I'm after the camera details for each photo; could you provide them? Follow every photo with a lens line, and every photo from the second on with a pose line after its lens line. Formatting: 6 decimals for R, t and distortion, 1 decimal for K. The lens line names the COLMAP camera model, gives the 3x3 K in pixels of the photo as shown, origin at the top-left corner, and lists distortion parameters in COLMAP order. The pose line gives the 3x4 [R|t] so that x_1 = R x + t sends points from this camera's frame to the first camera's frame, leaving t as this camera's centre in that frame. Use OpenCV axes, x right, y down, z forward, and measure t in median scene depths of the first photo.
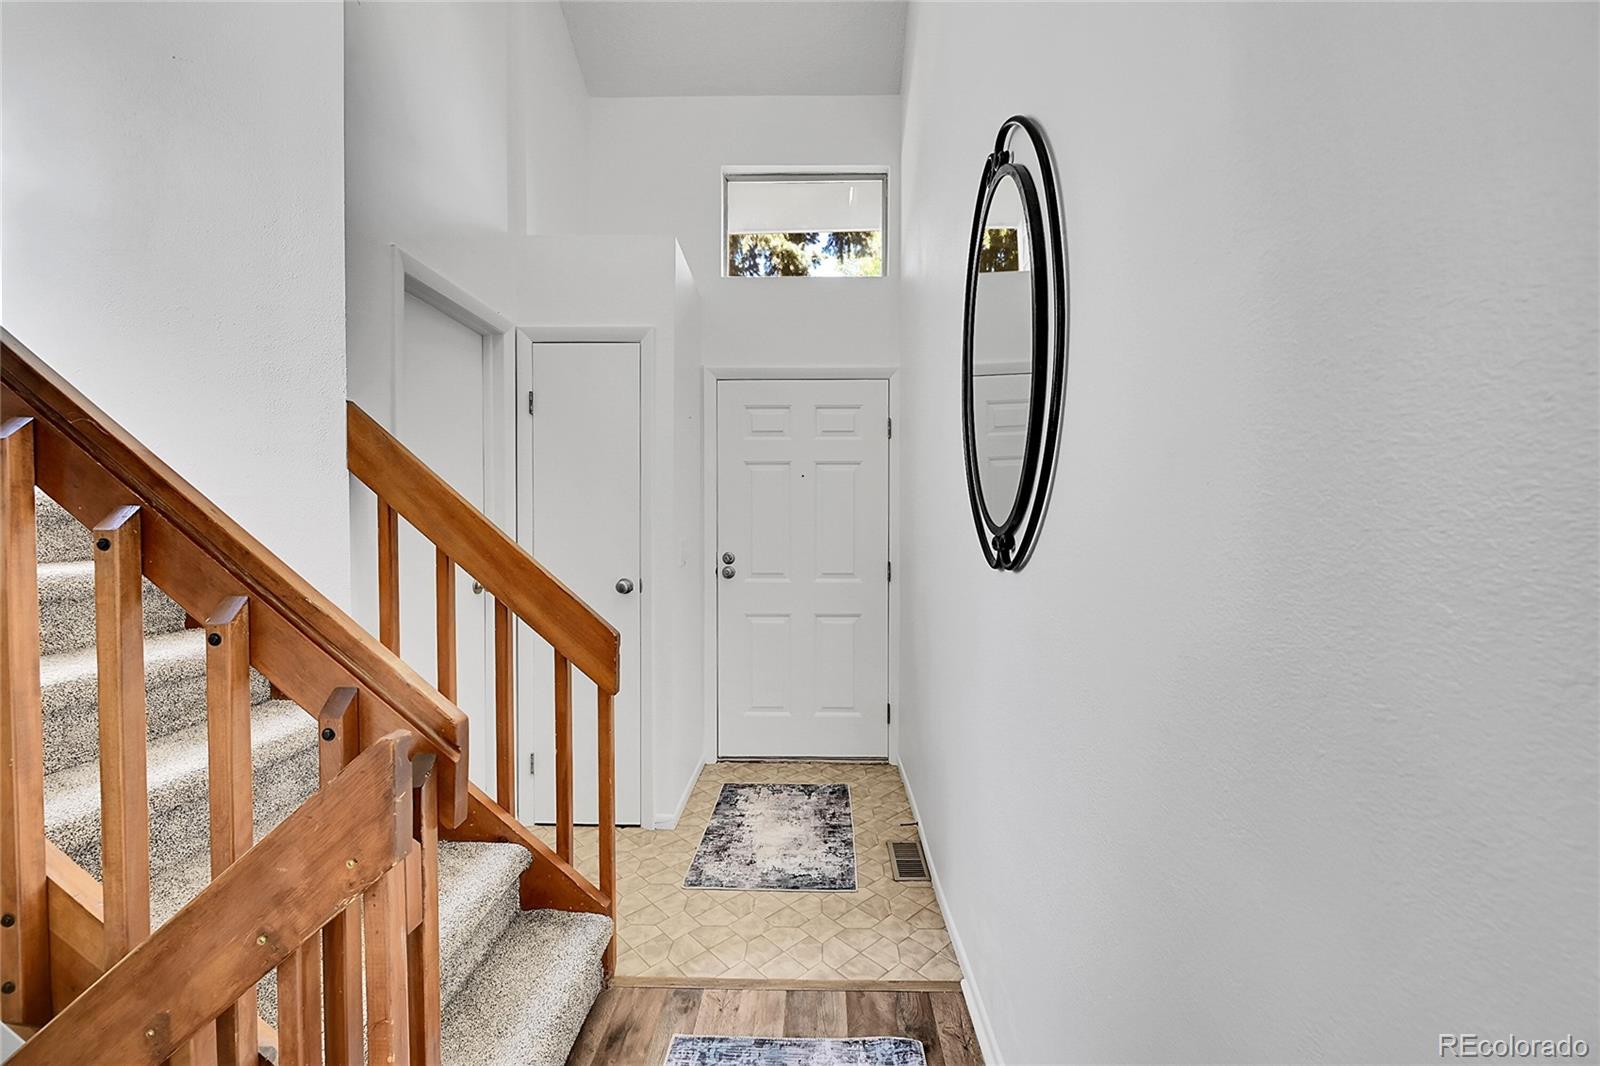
lens RADIAL K [[626.0, 0, 801.4], [0, 626.0, 536.7], [0, 0, 1]] dist [0.000309, 0.000029]
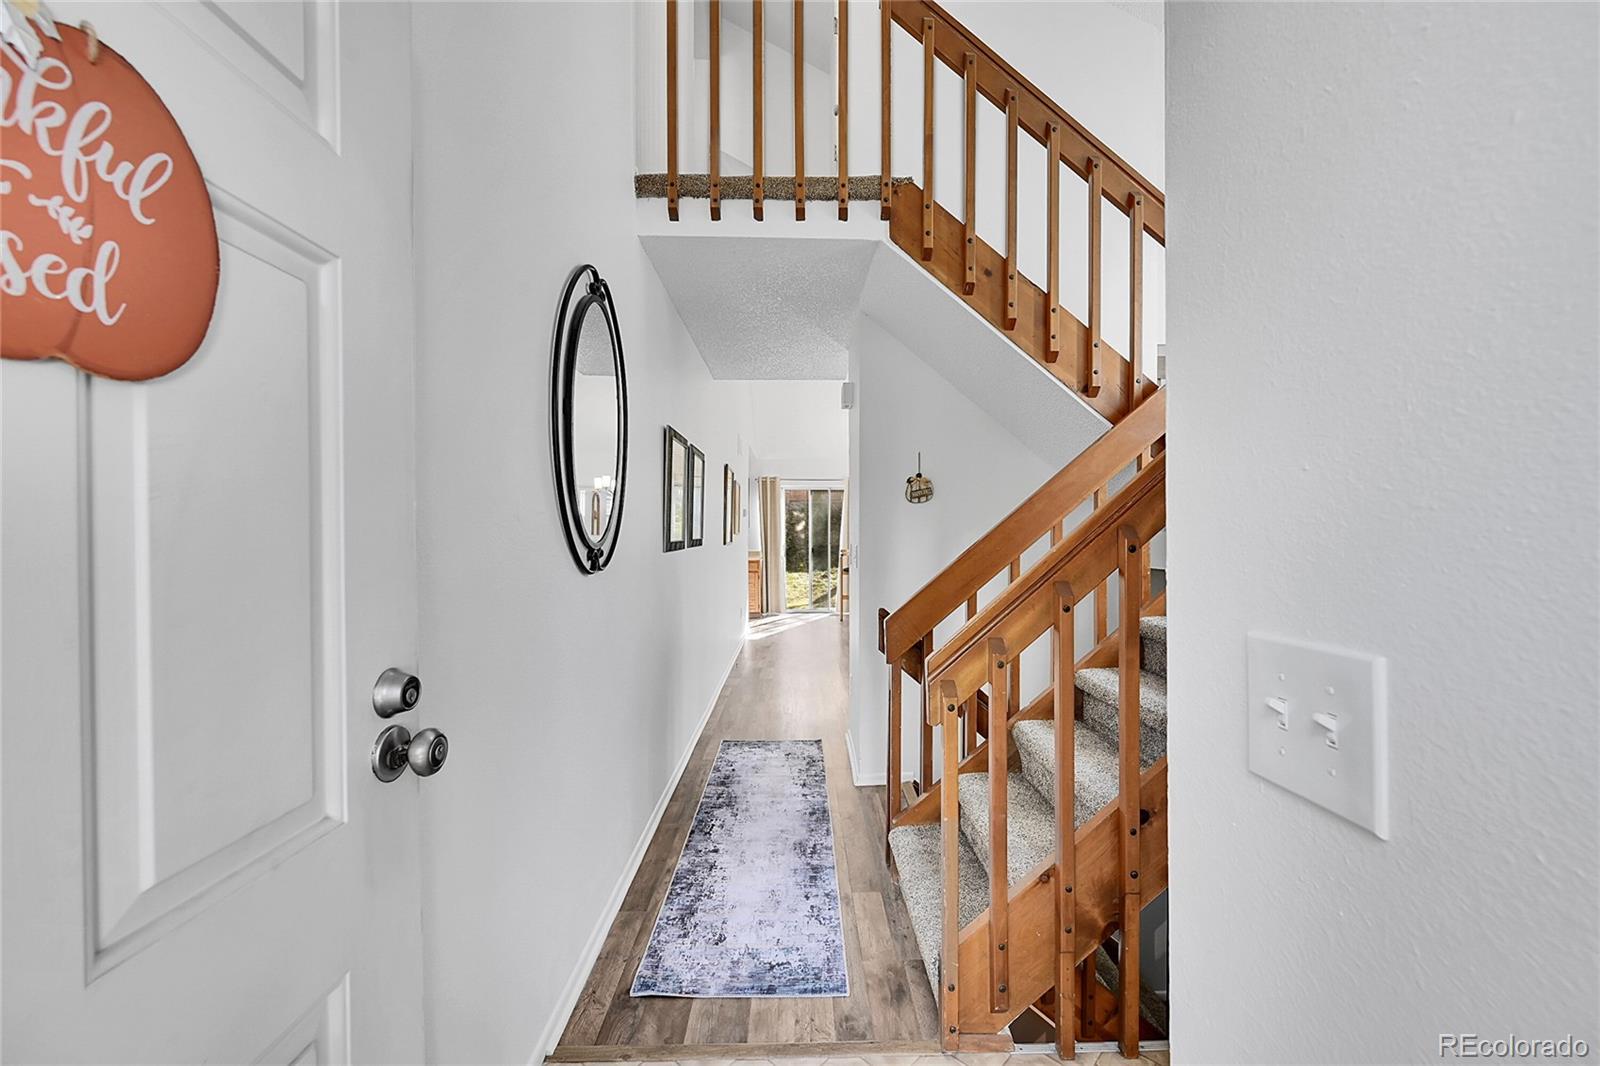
lens RADIAL K [[626.0, 0, 802.9], [0, 626.0, 536.9], [0, 0, 1]] dist [0.000309, 0.000029]
pose [[-0.999066, 0.005967, -0.042797, -0.075515], [0.005359, 0.999883, 0.014308, -0.041472], [0.042878, 0.014065, -0.998981, 2.025894]]
